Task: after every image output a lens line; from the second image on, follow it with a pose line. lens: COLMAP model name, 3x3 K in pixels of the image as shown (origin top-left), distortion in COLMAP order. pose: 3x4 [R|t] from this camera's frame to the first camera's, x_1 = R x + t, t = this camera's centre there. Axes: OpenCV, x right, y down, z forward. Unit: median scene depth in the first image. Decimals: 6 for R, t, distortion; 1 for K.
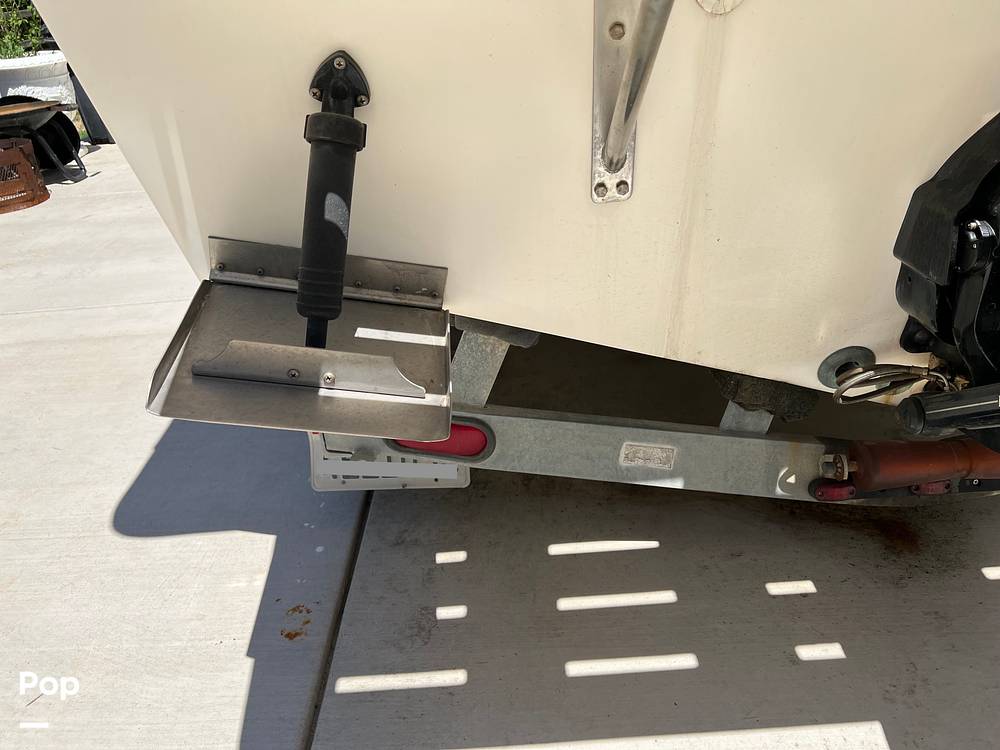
lens RADIAL K [[752.7, 0, 500.0], [0, 752.7, 375.0], [0, 0, 1]] dist [0.047794, -0.067136]
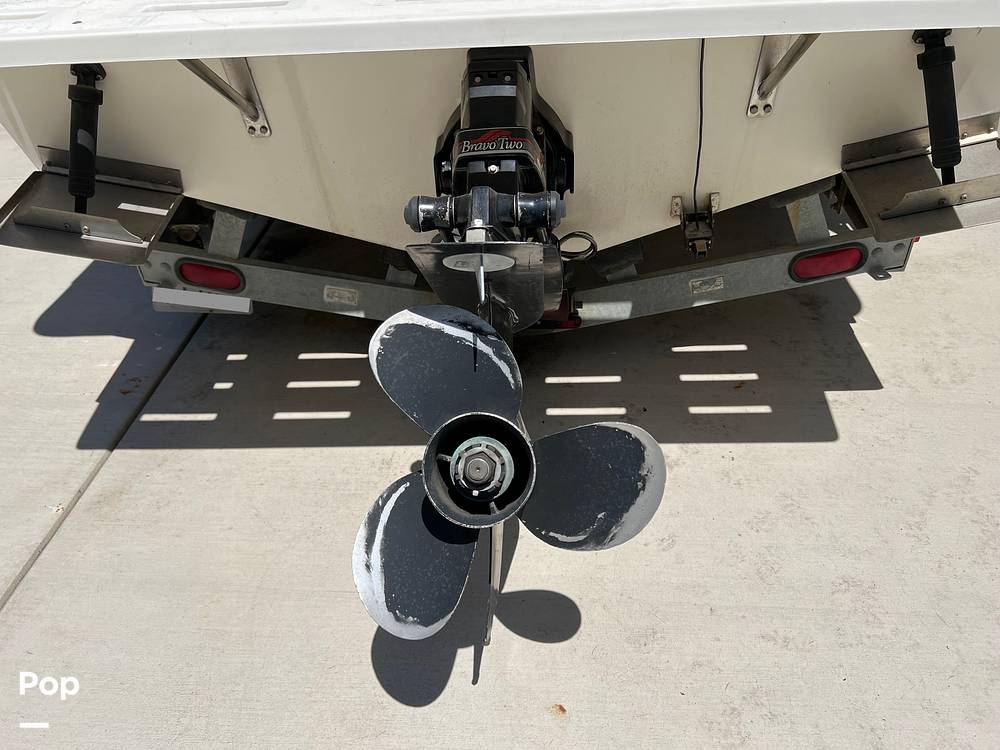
lens RADIAL K [[752.7, 0, 500.0], [0, 752.7, 375.0], [0, 0, 1]] dist [0.047794, -0.067136]
pose [[0.997585, 0.060277, -0.034517, 0.611682], [-0.054488, 0.987285, 0.149332, 0.016297], [0.043079, -0.147090, 0.988184, -0.607539]]
